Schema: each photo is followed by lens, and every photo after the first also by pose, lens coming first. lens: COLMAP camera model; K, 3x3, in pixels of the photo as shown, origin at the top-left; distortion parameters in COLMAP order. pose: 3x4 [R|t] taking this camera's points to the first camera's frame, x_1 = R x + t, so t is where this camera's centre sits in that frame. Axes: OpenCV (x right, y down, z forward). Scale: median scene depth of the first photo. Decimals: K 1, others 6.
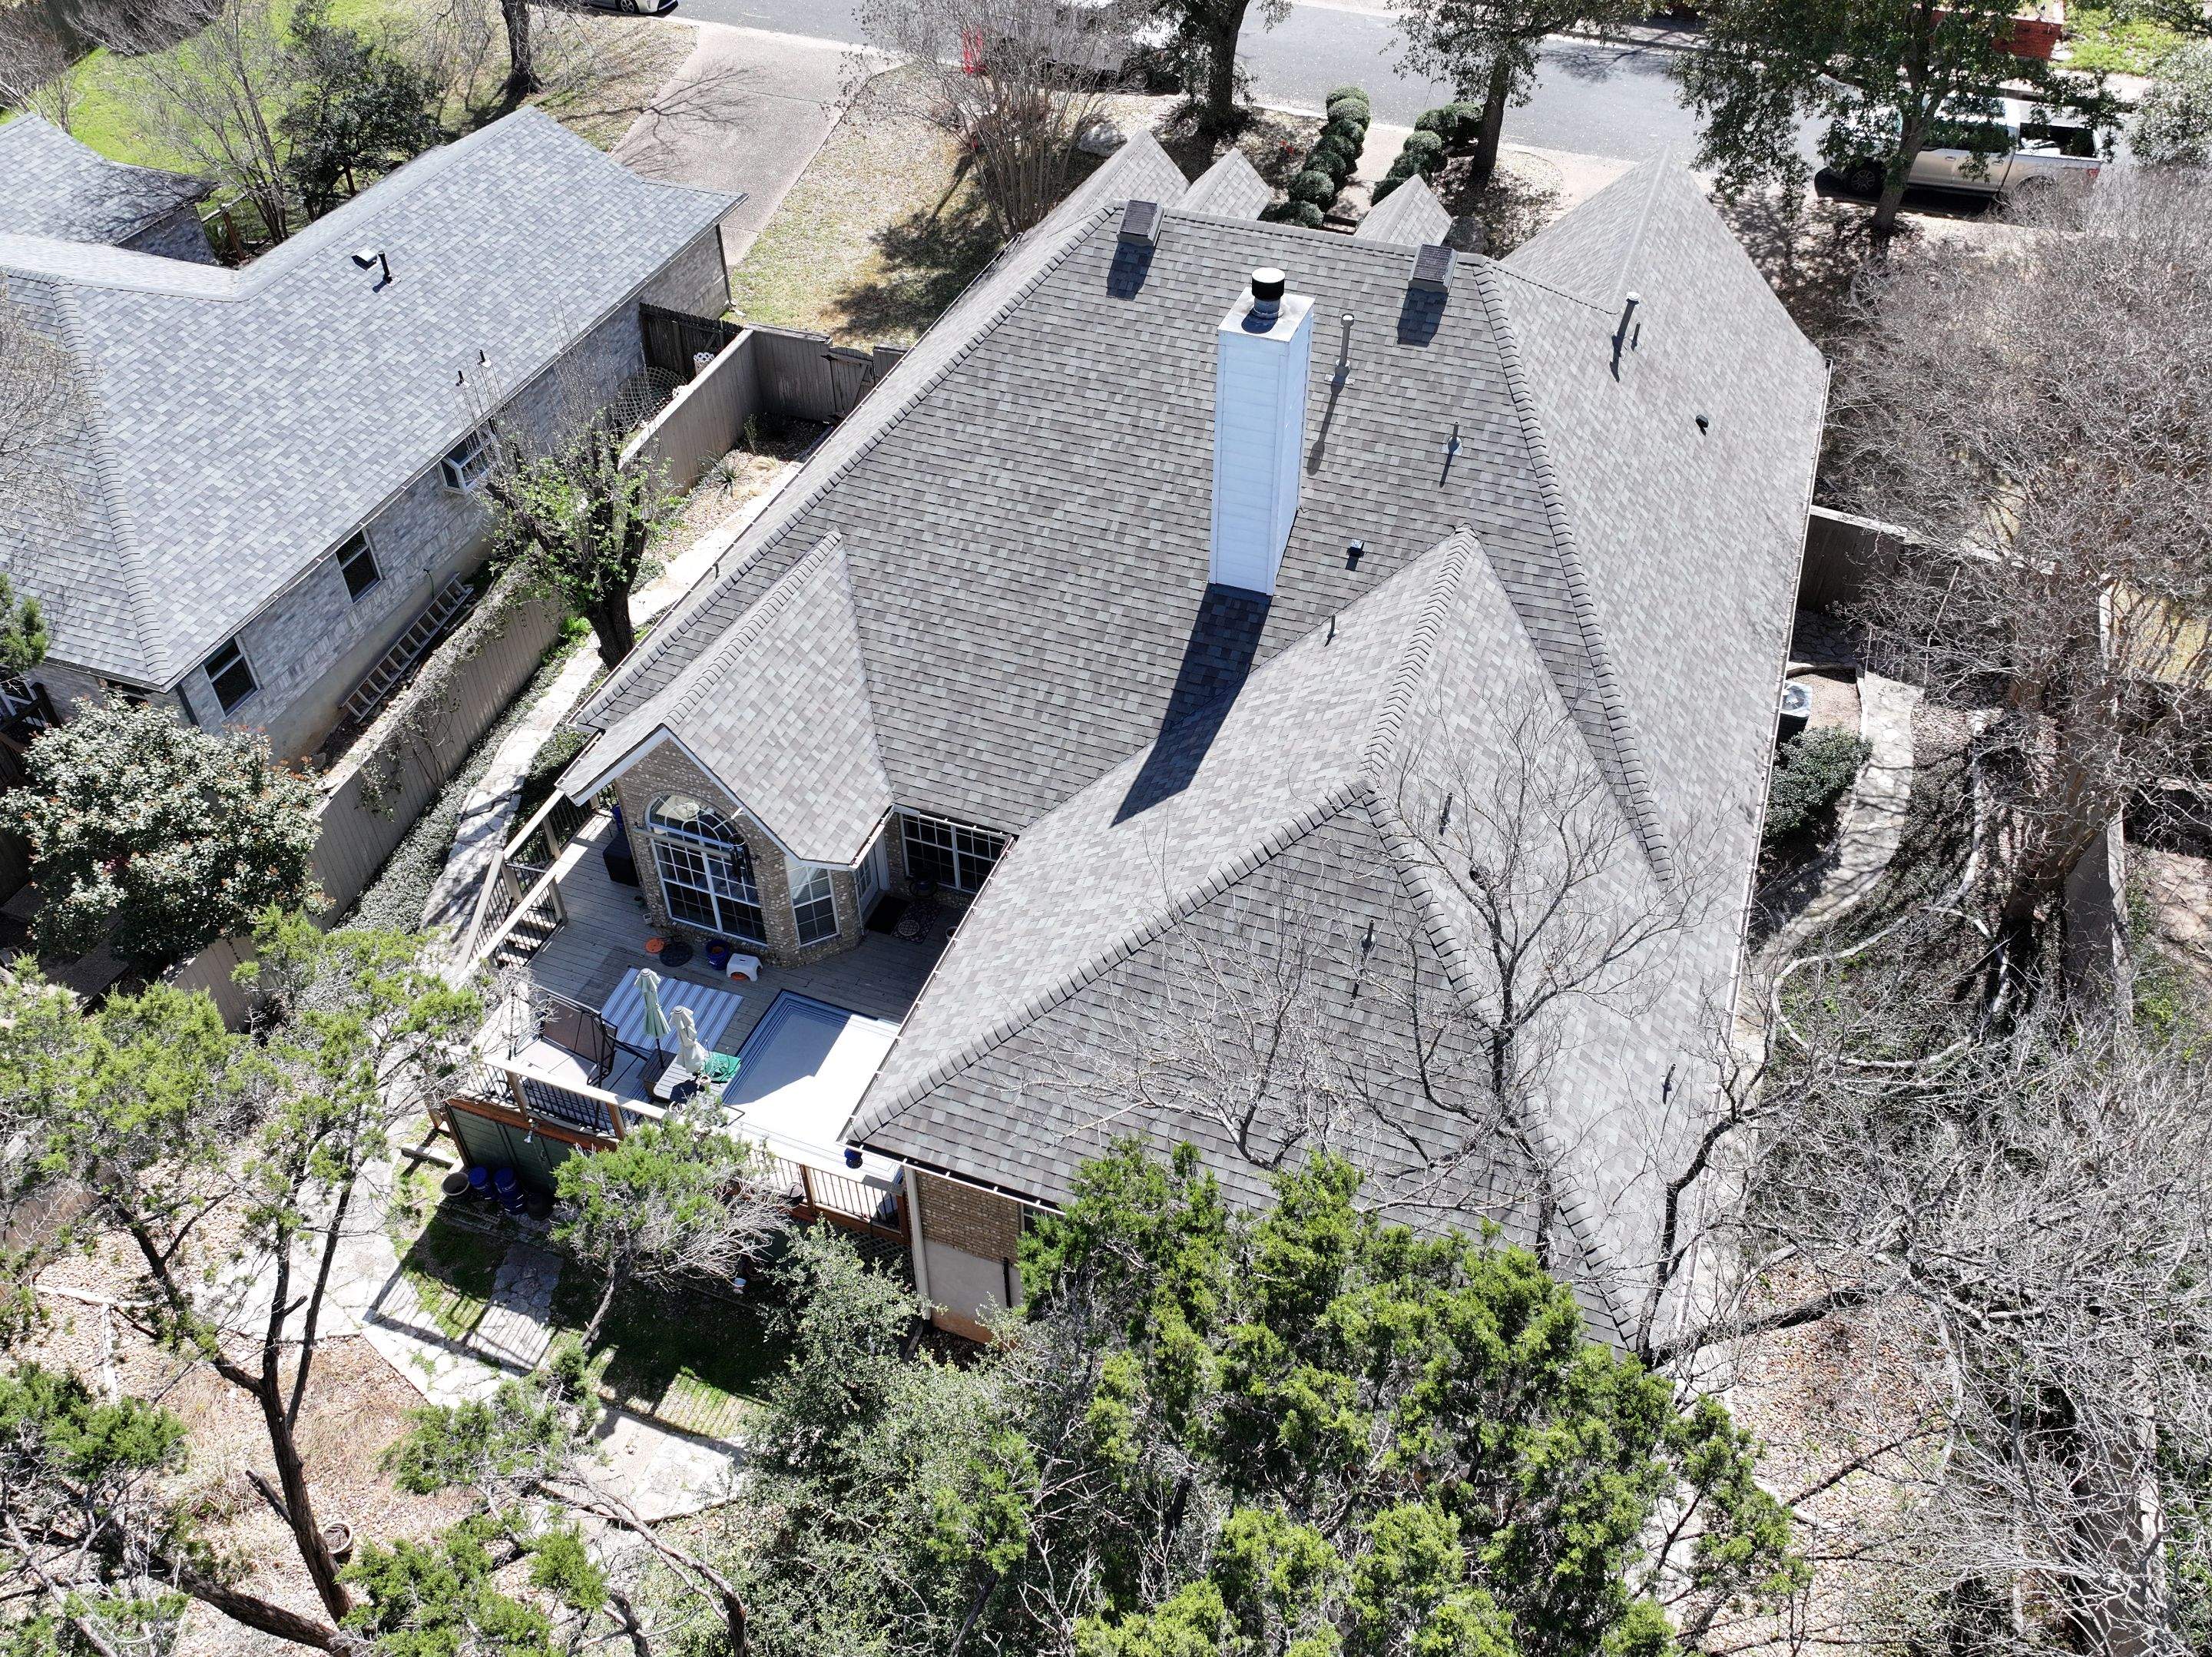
lens RADIAL K [[1774.6, 0, 1098.4], [0, 1774.6, 823.9], [0, 0, 1]] dist [0.004070, 0.005037]
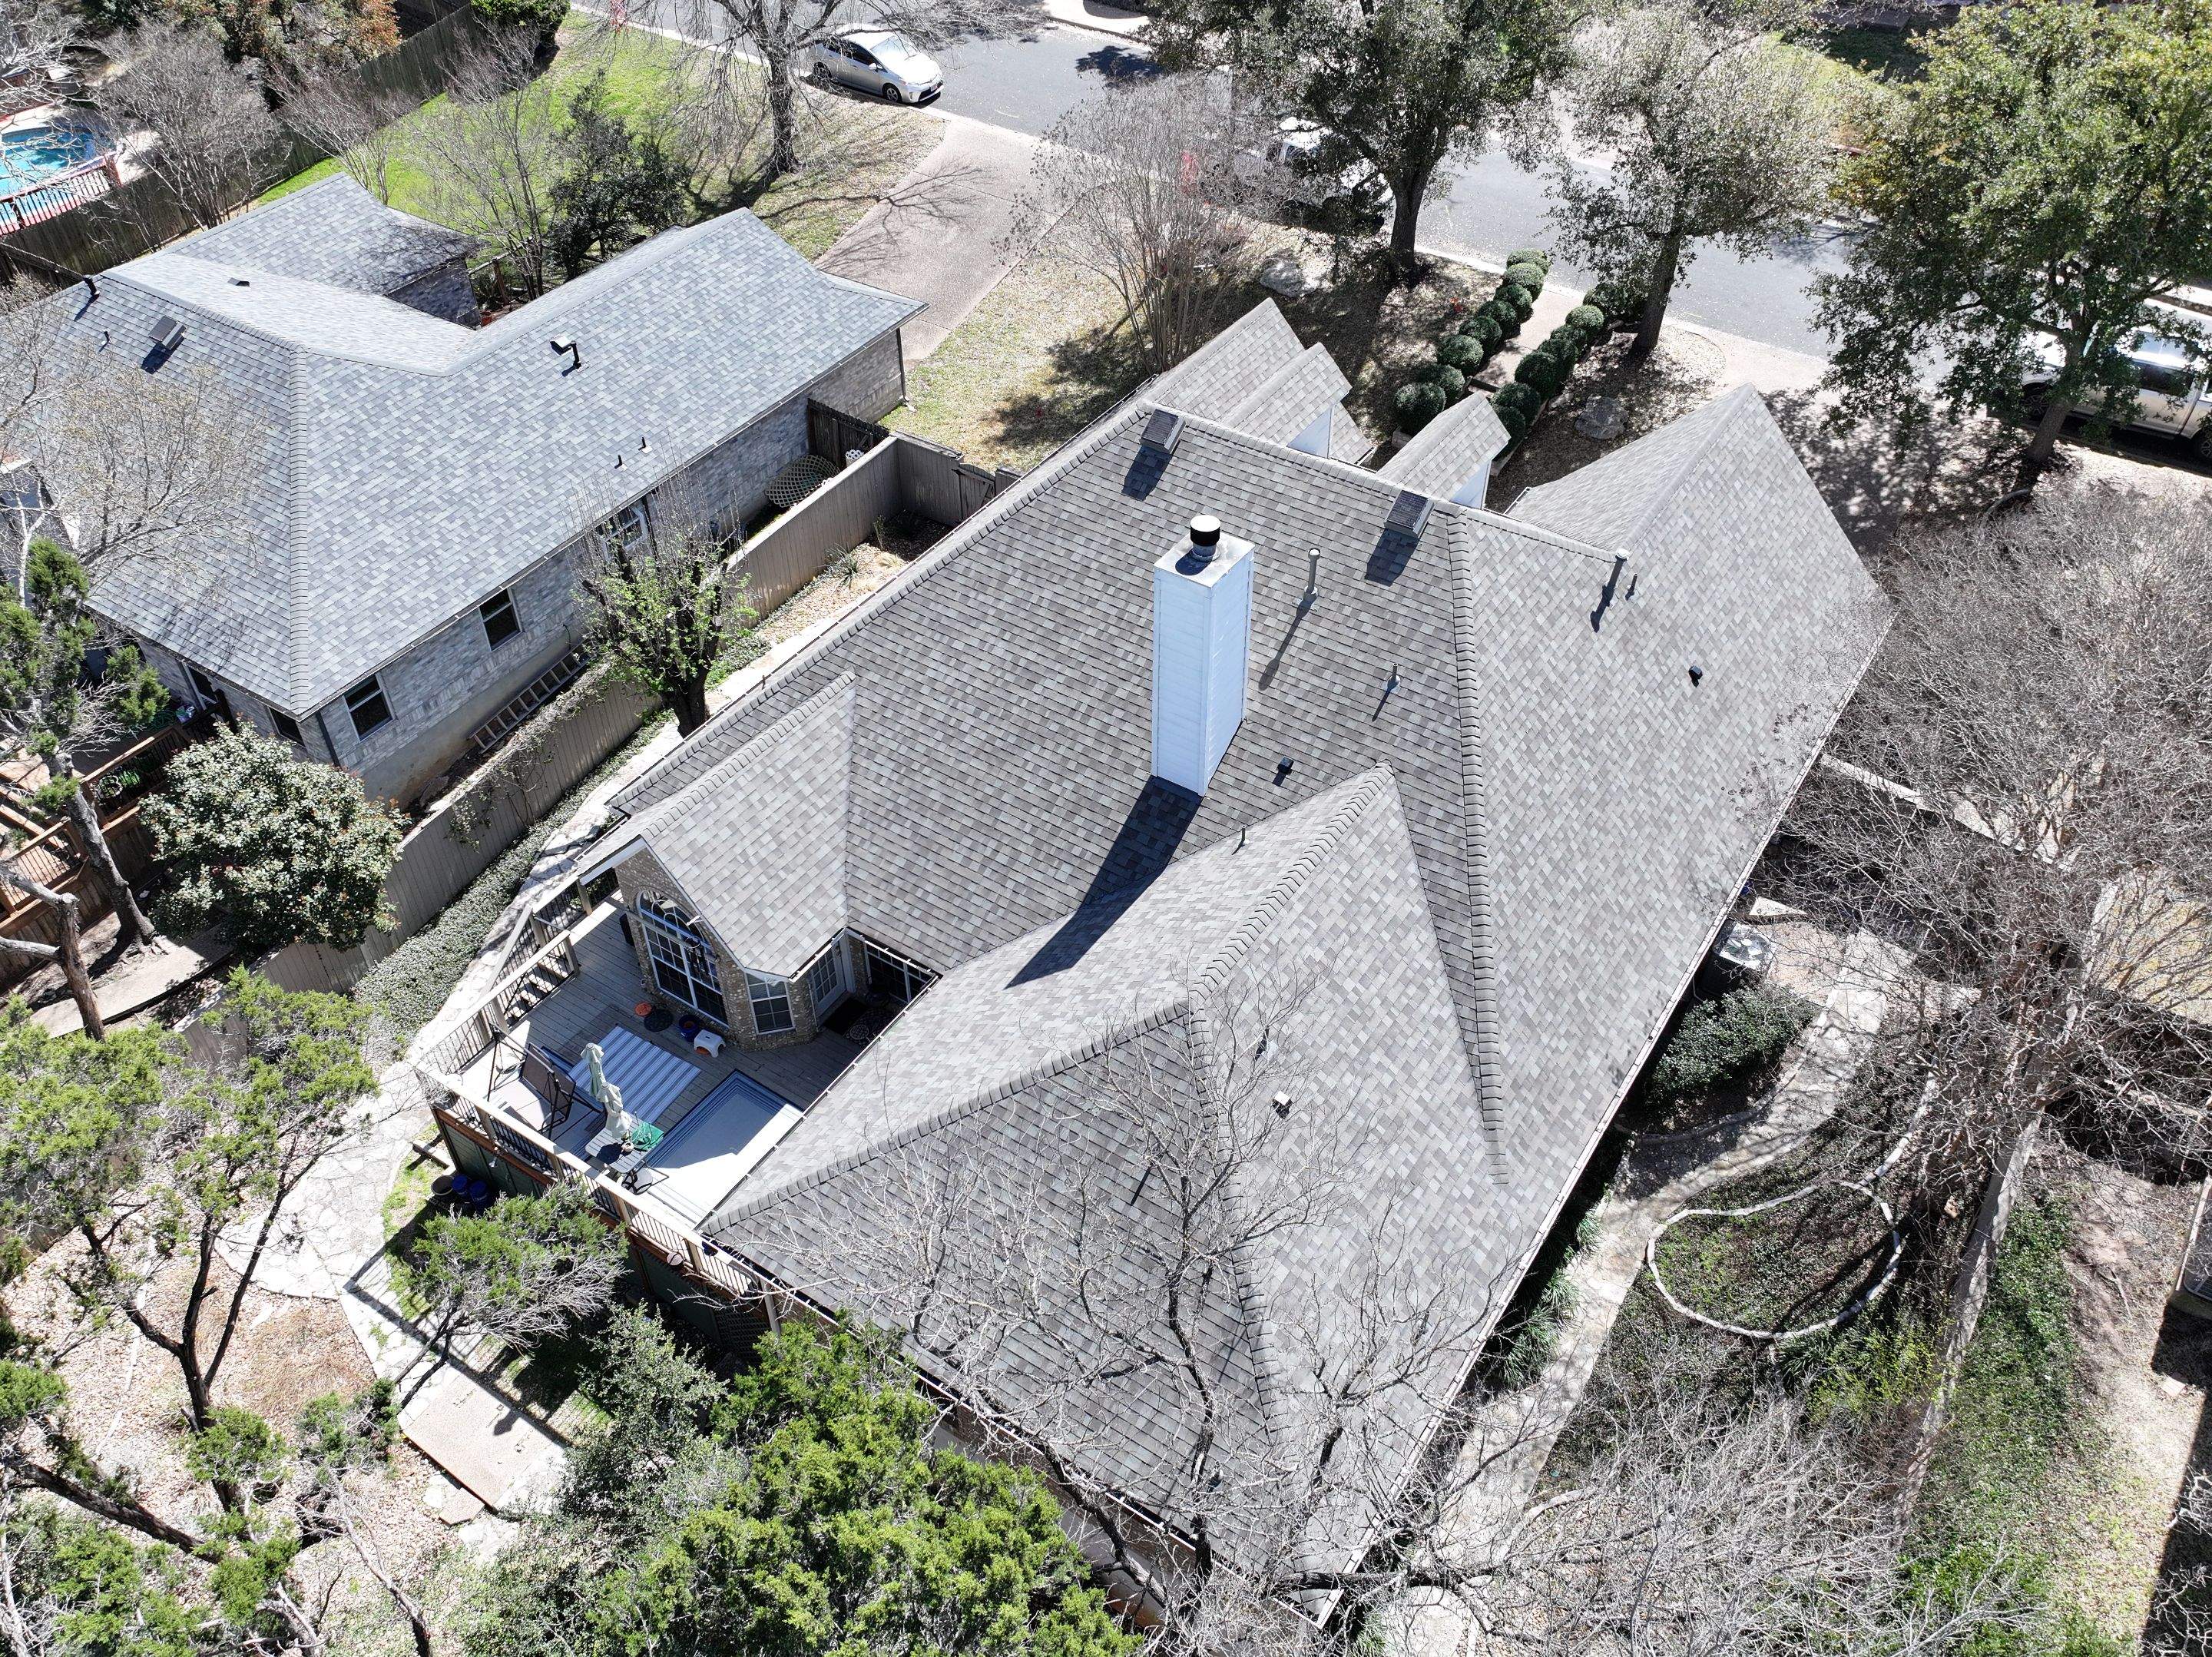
lens RADIAL K [[1774.6, 0, 1097.3], [0, 1774.6, 824.4], [0, 0, 1]] dist [0.004070, 0.005037]
pose [[0.974146, 0.155523, -0.163866, 0.198027], [-0.155593, 0.987742, 0.012491, -0.105931], [0.163800, 0.013328, 0.986403, -0.076449]]
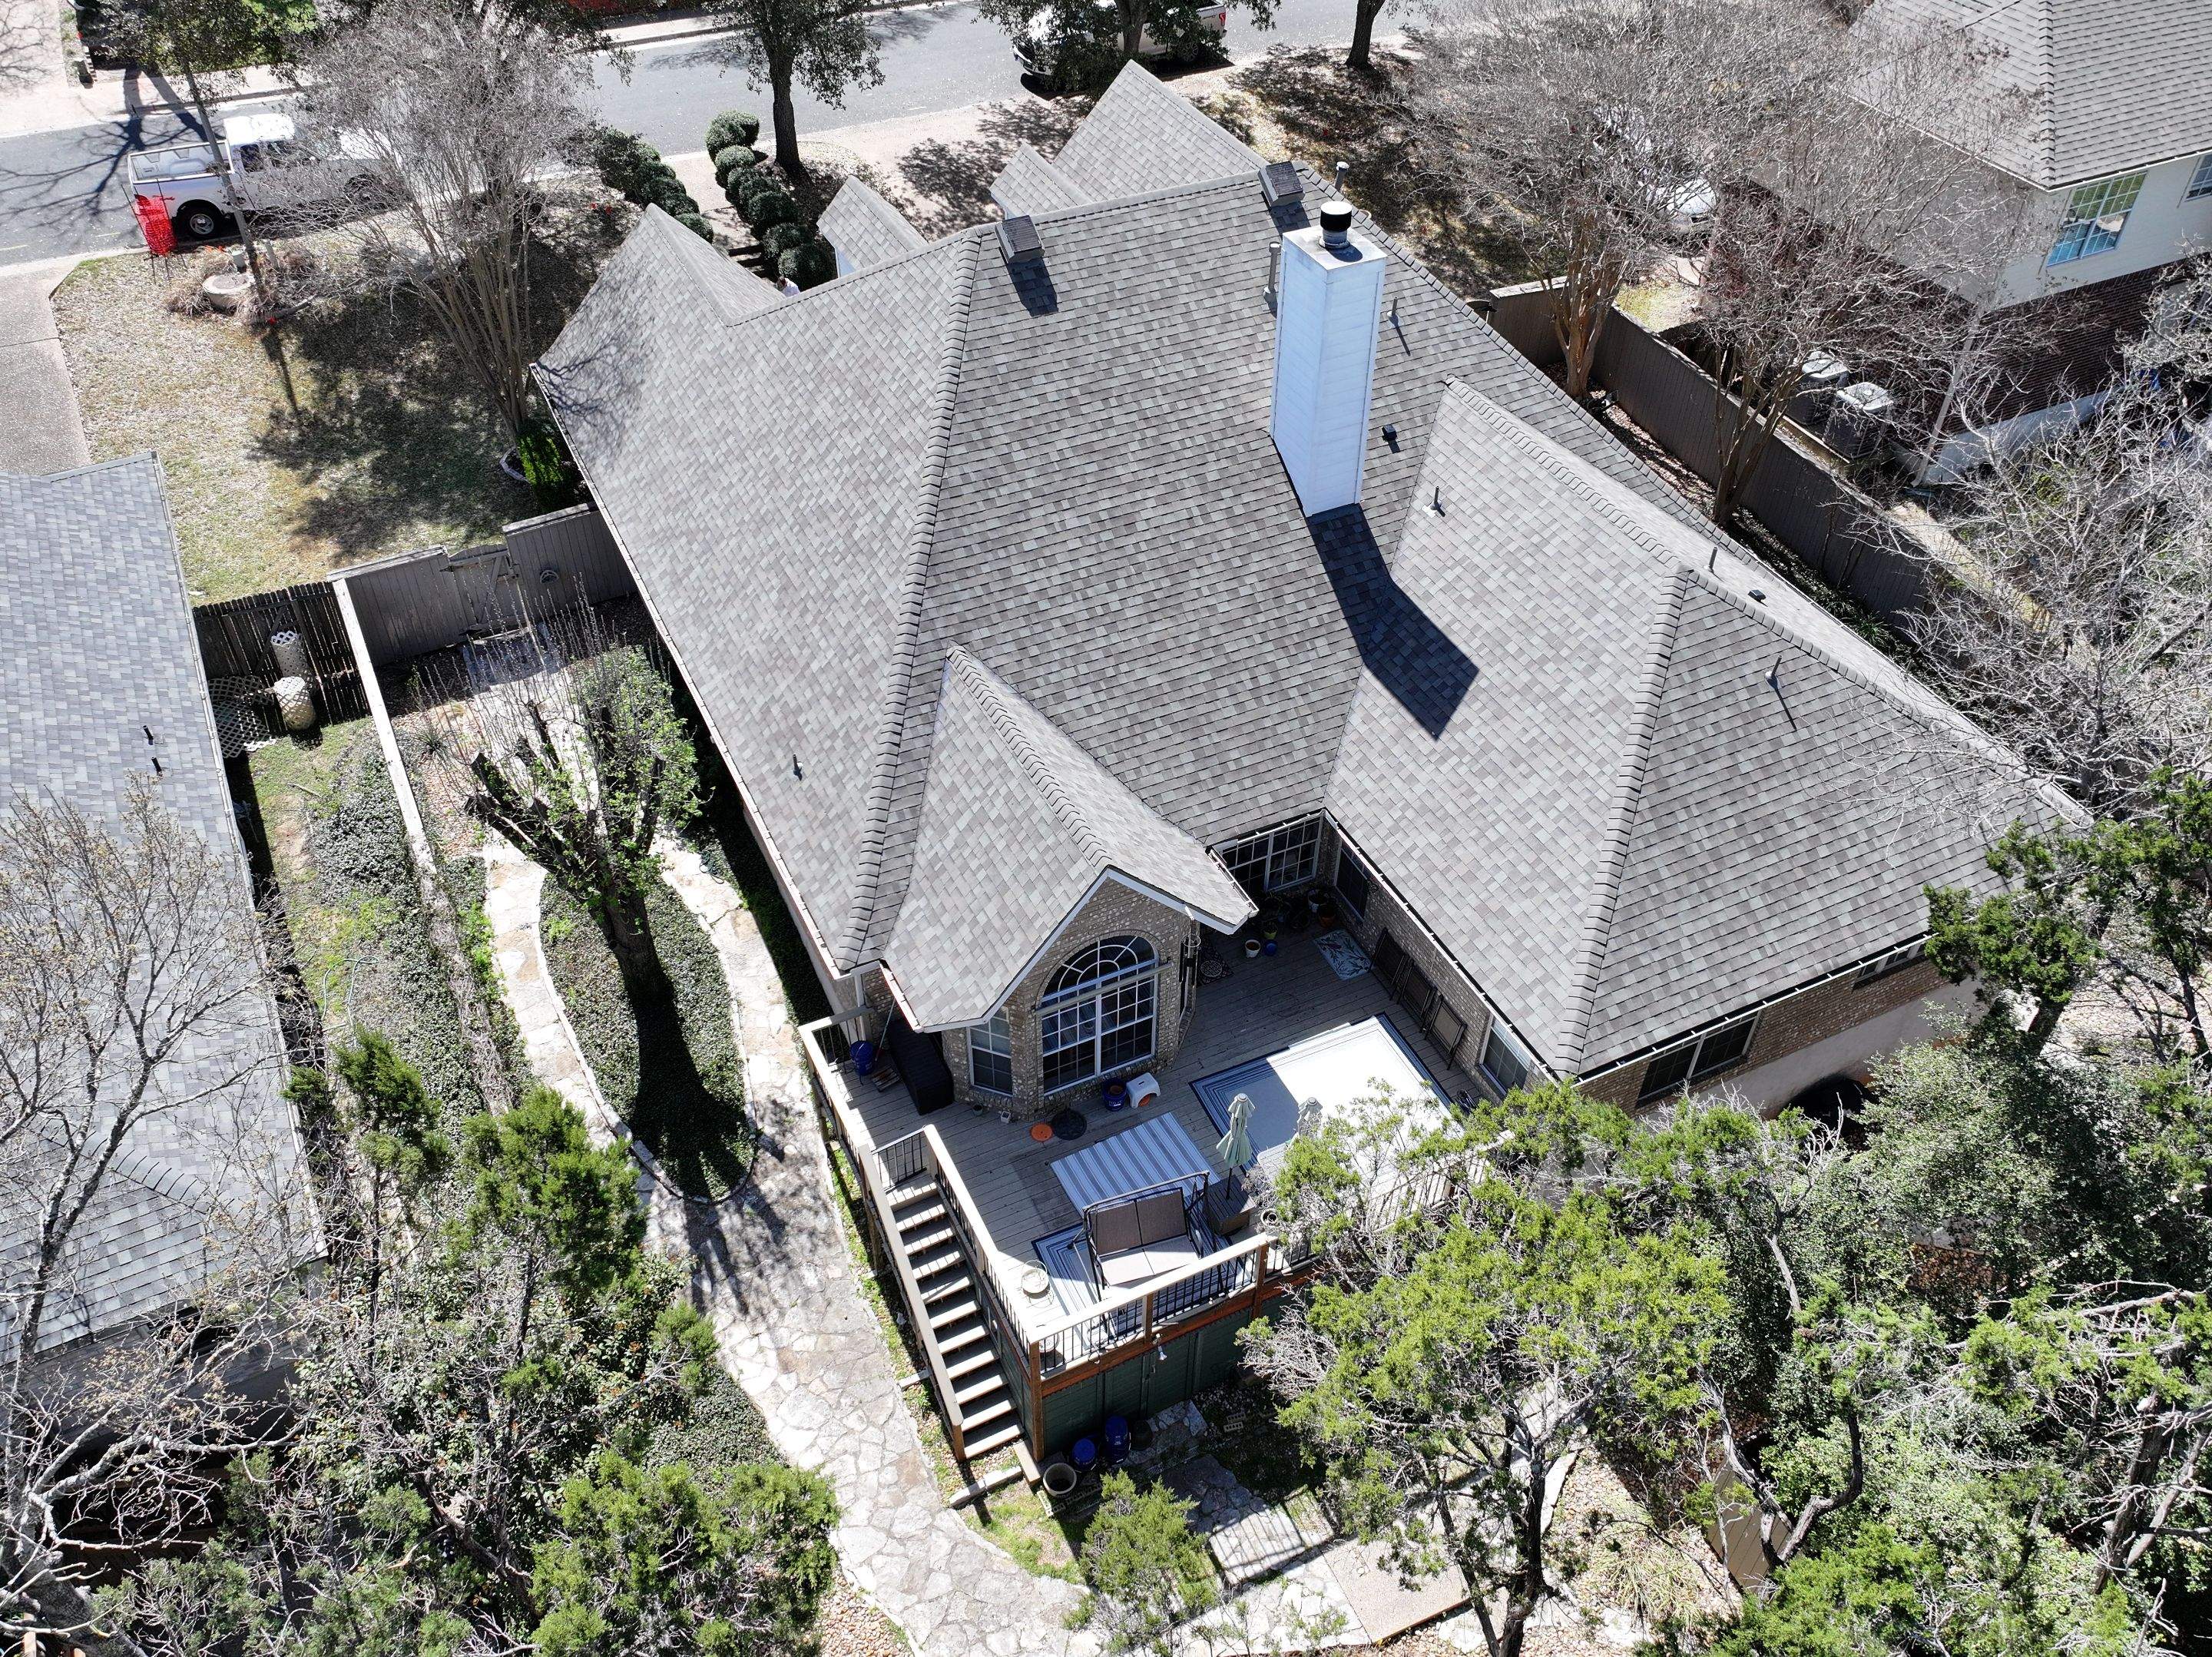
lens RADIAL K [[1774.6, 0, 1097.2], [0, 1774.6, 826.0], [0, 0, 1]] dist [0.004070, 0.005037]
pose [[0.693674, -0.488949, 0.528909, -0.618169], [0.491215, 0.858181, 0.149107, -0.182211], [-0.526806, 0.156377, 0.835477, 0.201977]]
